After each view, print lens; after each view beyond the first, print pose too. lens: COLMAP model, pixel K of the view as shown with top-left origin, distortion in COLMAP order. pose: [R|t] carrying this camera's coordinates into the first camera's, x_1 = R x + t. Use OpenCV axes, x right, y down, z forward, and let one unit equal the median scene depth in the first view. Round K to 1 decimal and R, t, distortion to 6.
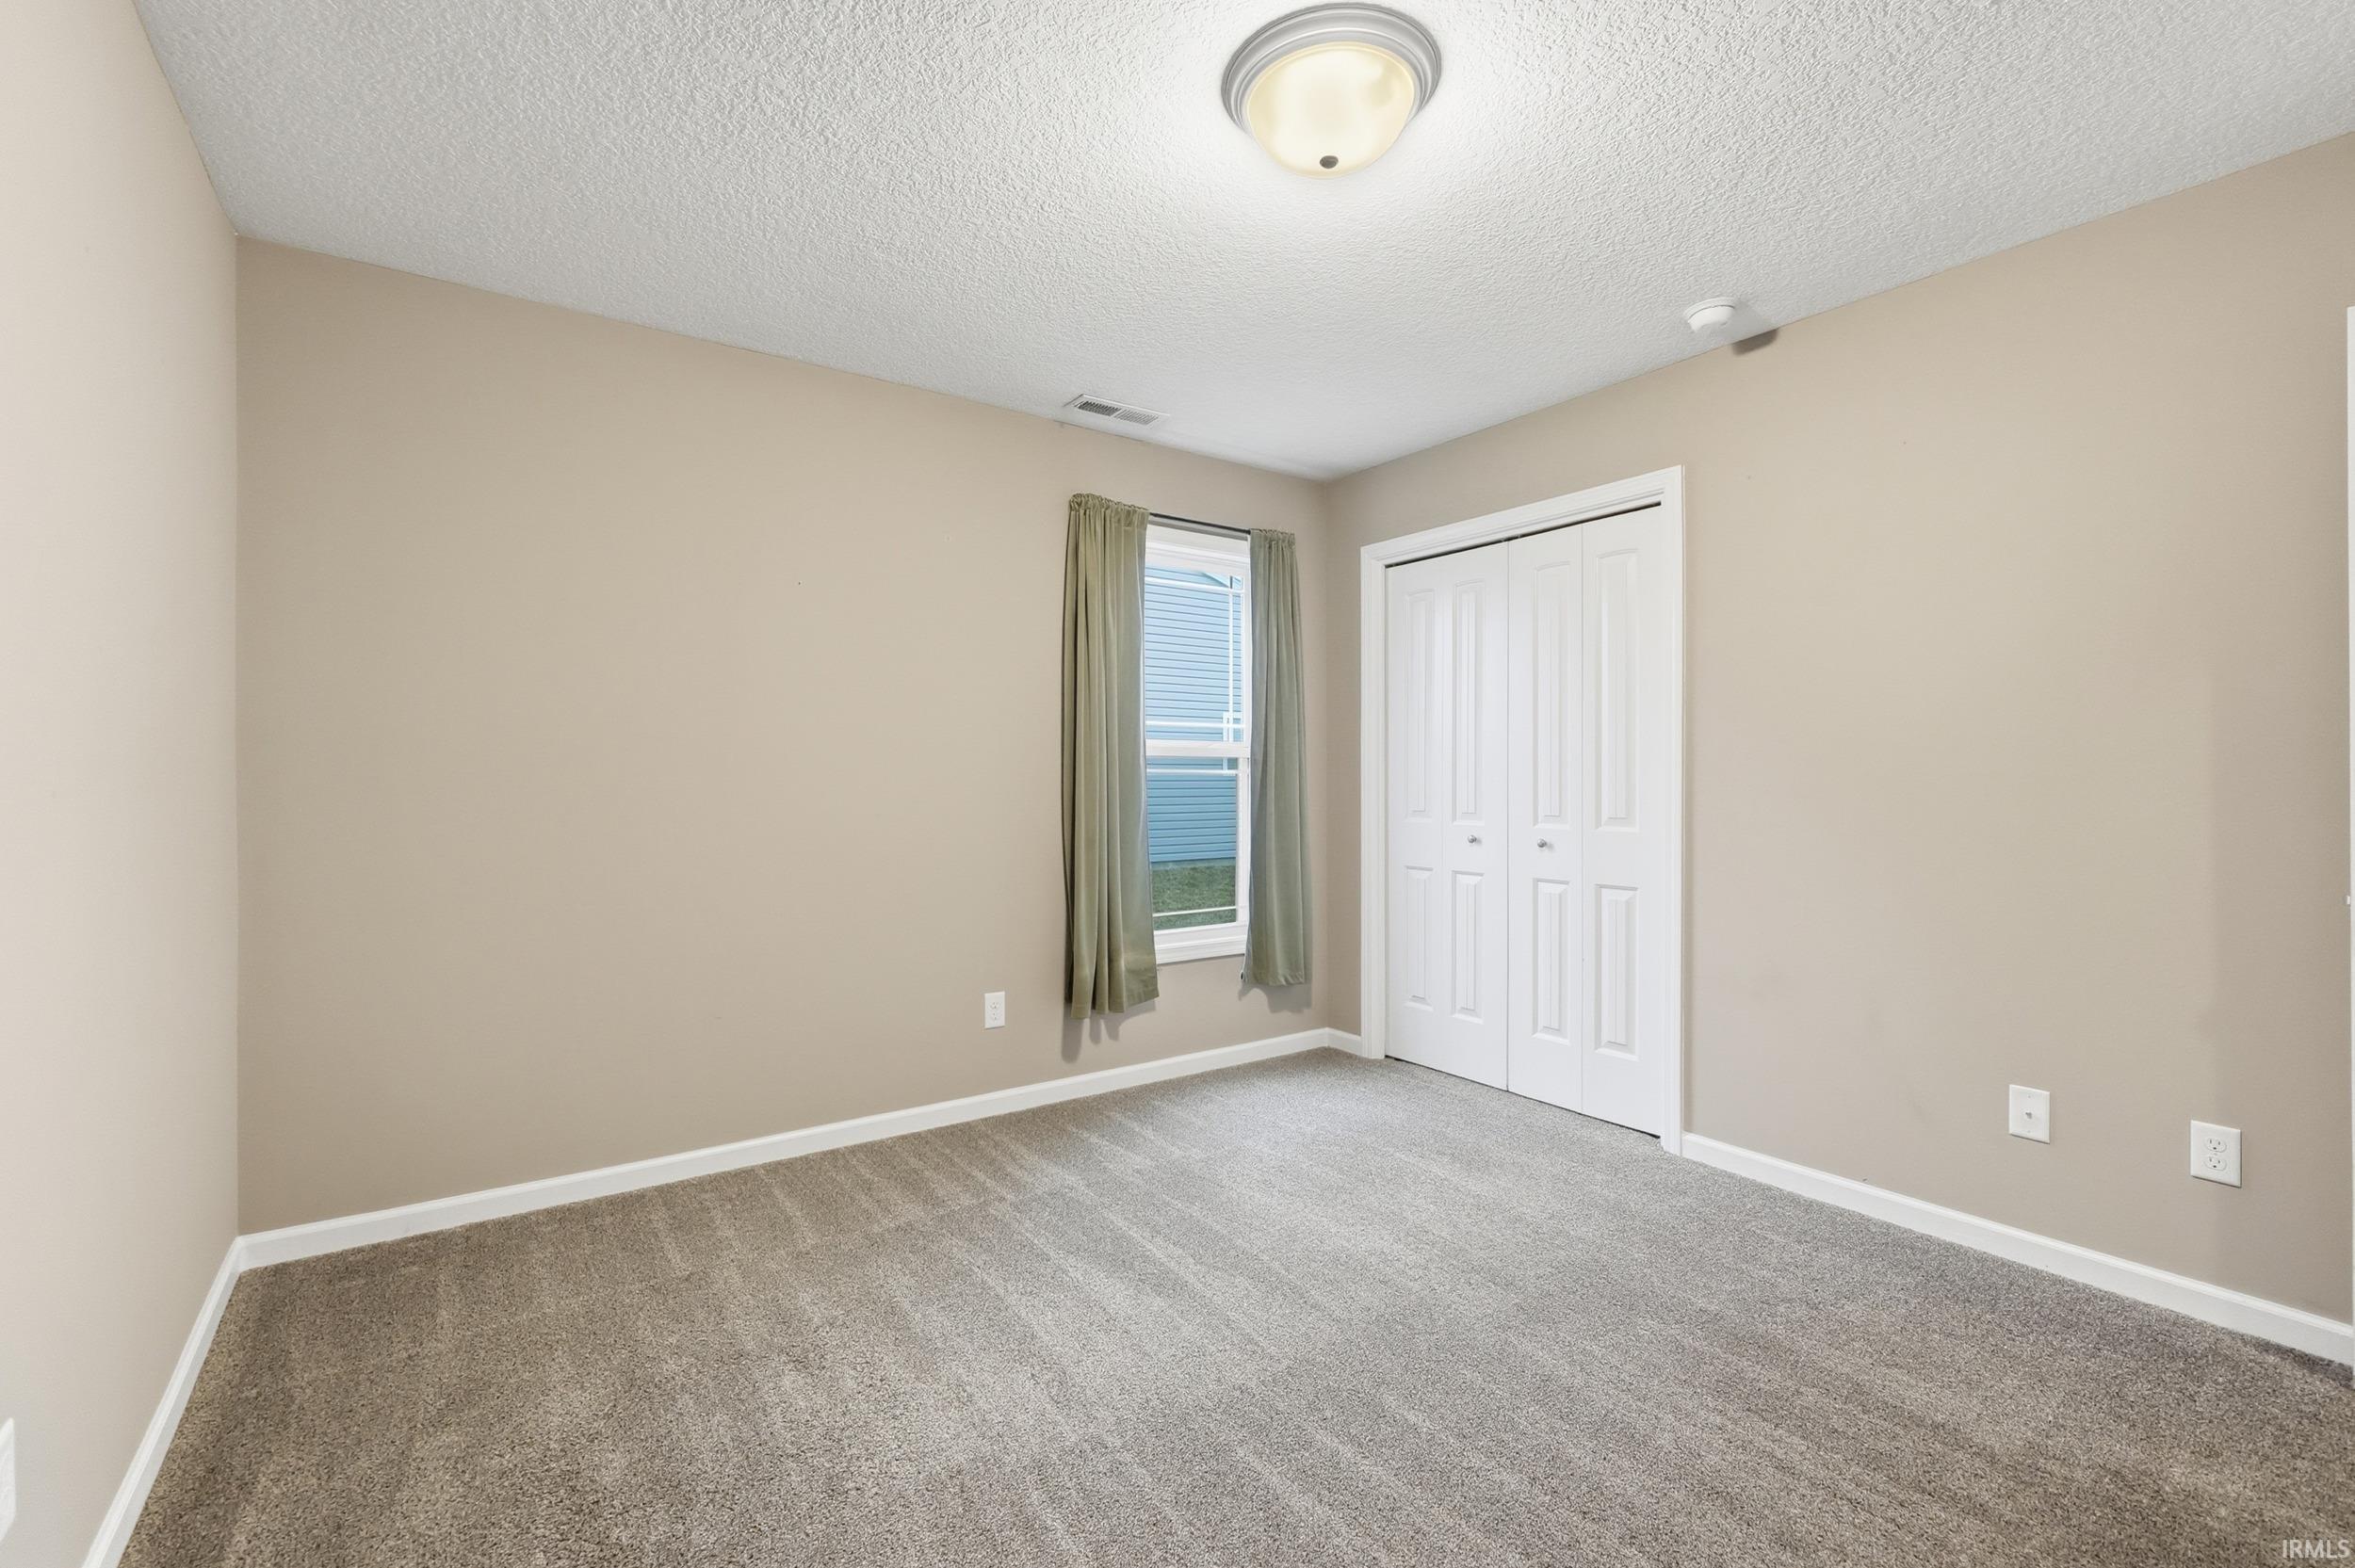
lens RADIAL K [[1001.2, 0, 1170.1], [0, 1001.2, 782.0], [0, 0, 1]] dist [-0.000058, 0.000223]
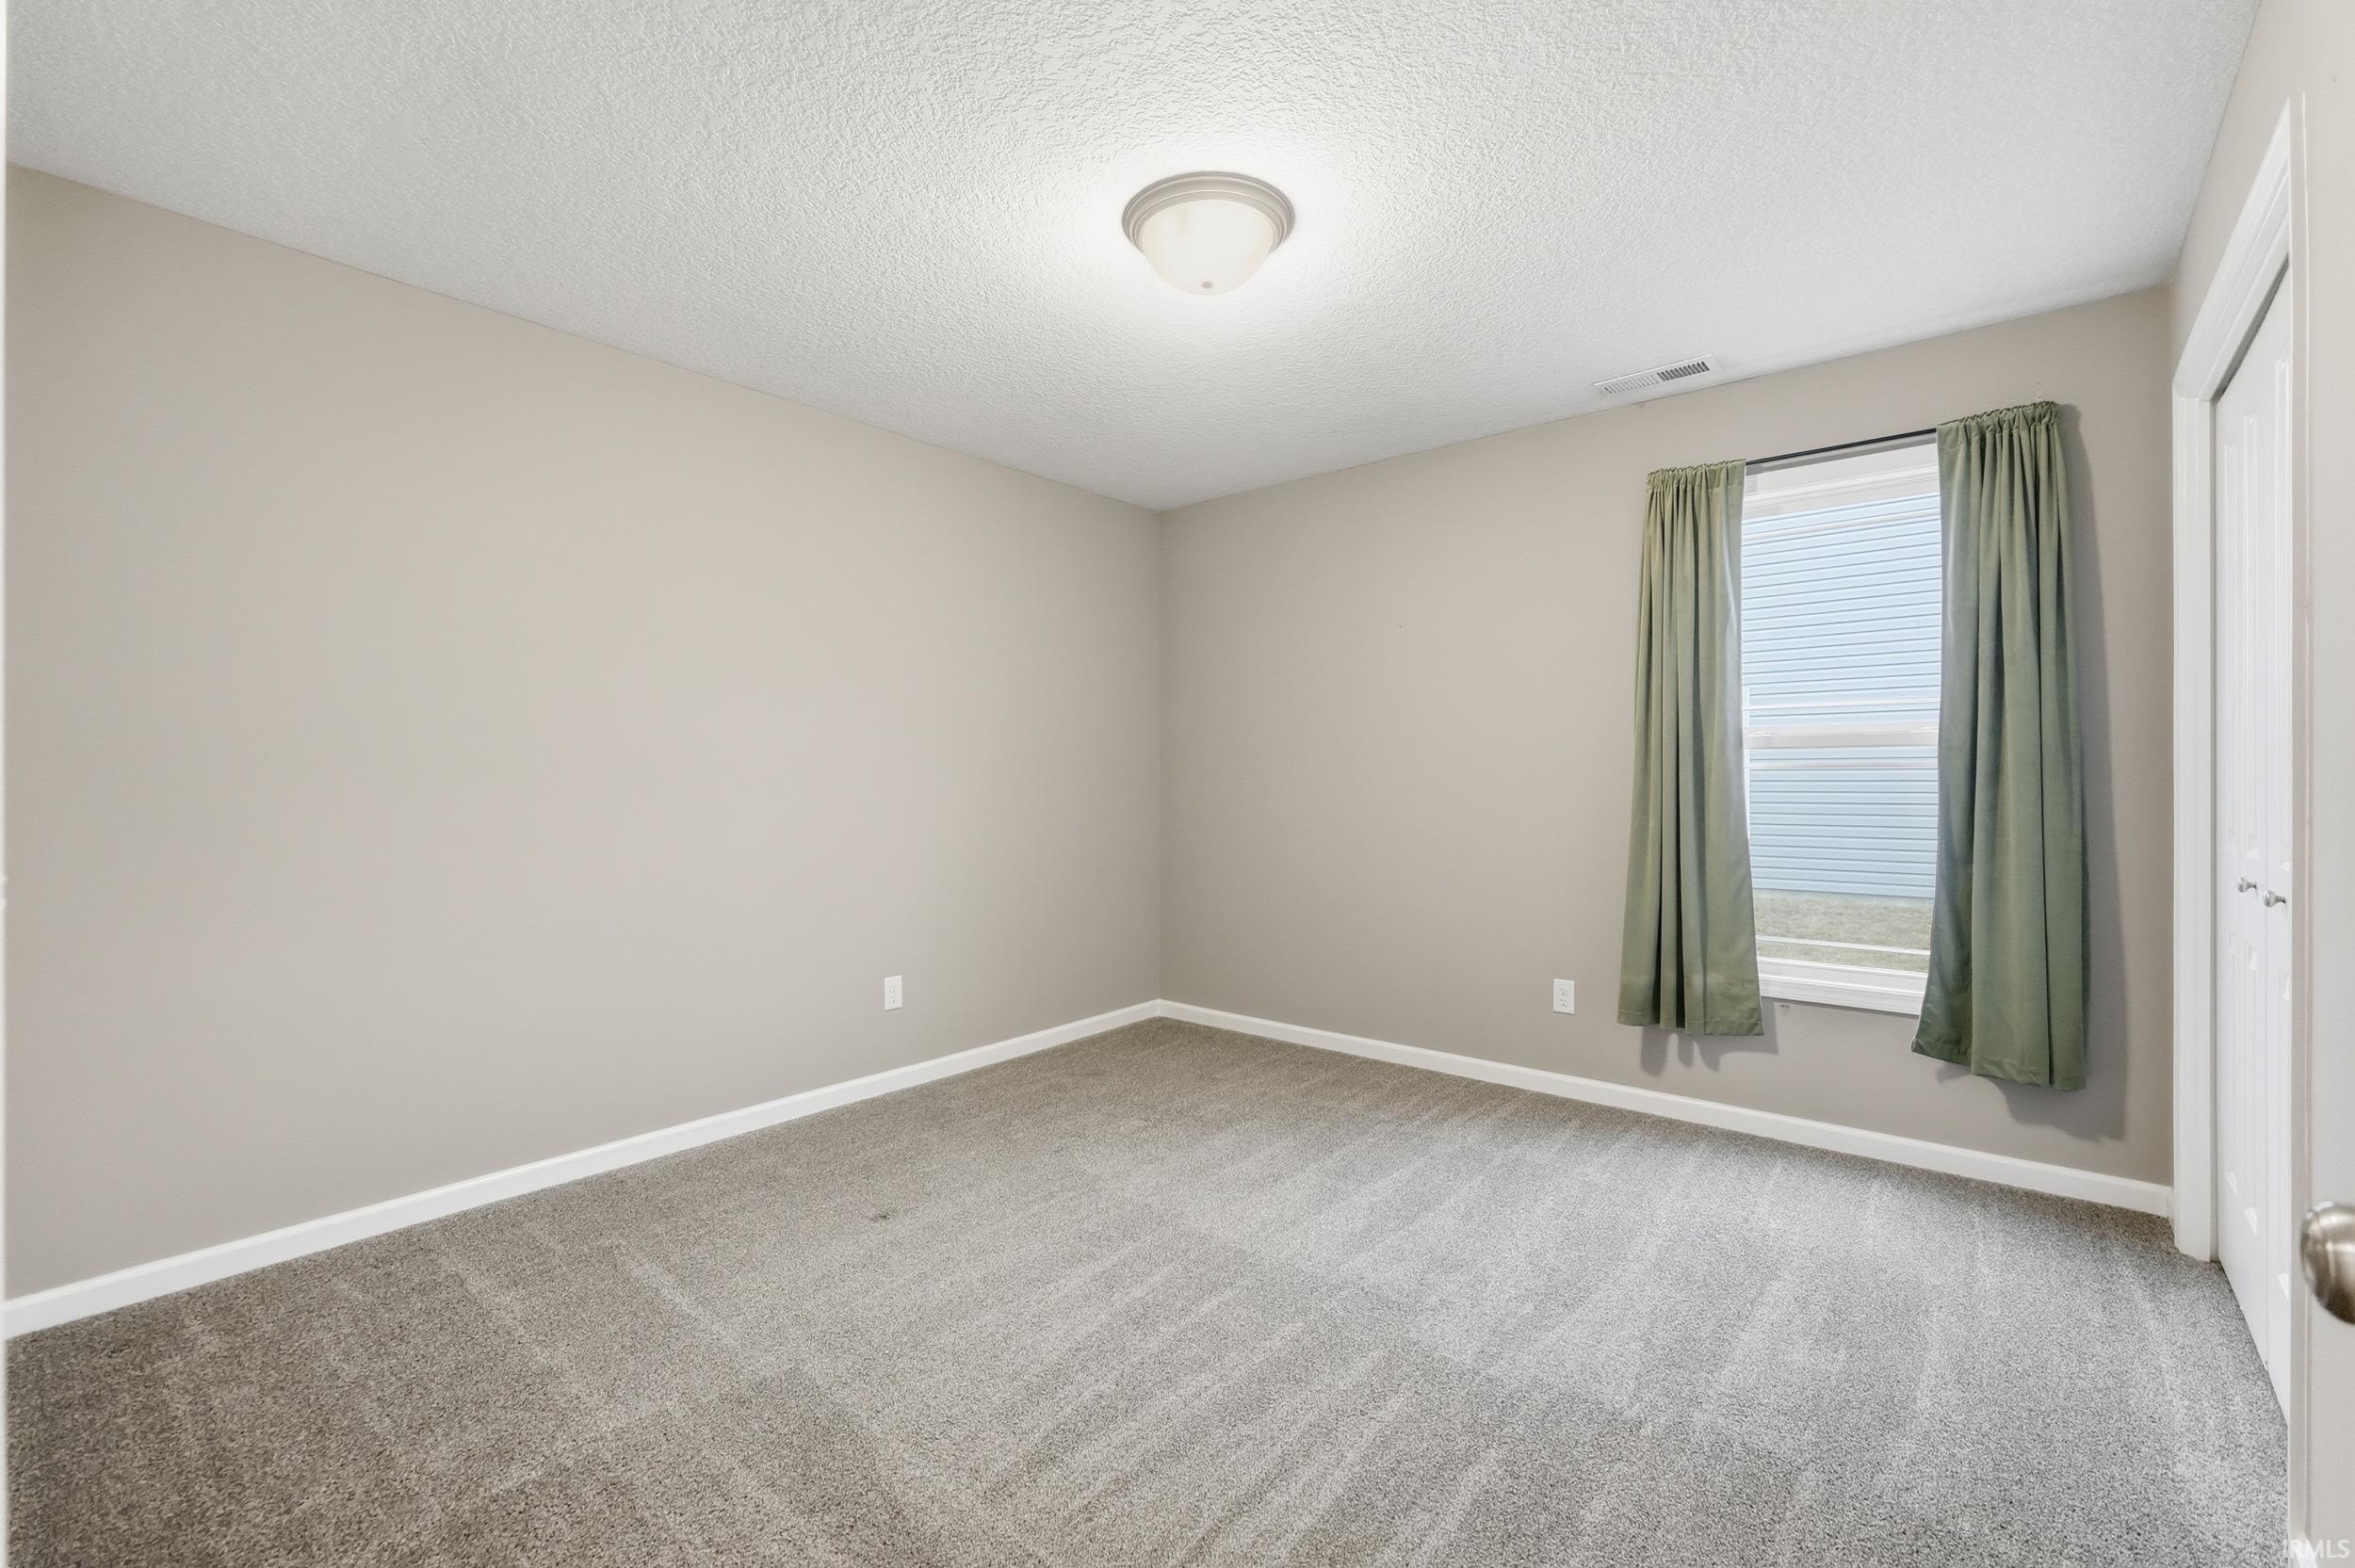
lens RADIAL K [[1001.2, 0, 1170.1], [0, 1001.2, 782.0], [0, 0, 1]] dist [-0.000058, 0.000223]
pose [[0.260517, 0.005692, -0.965453, 0.689913], [0.000915, 0.999981, 0.006143, -0.003235], [0.965469, -0.002484, 0.260507, 0.312756]]
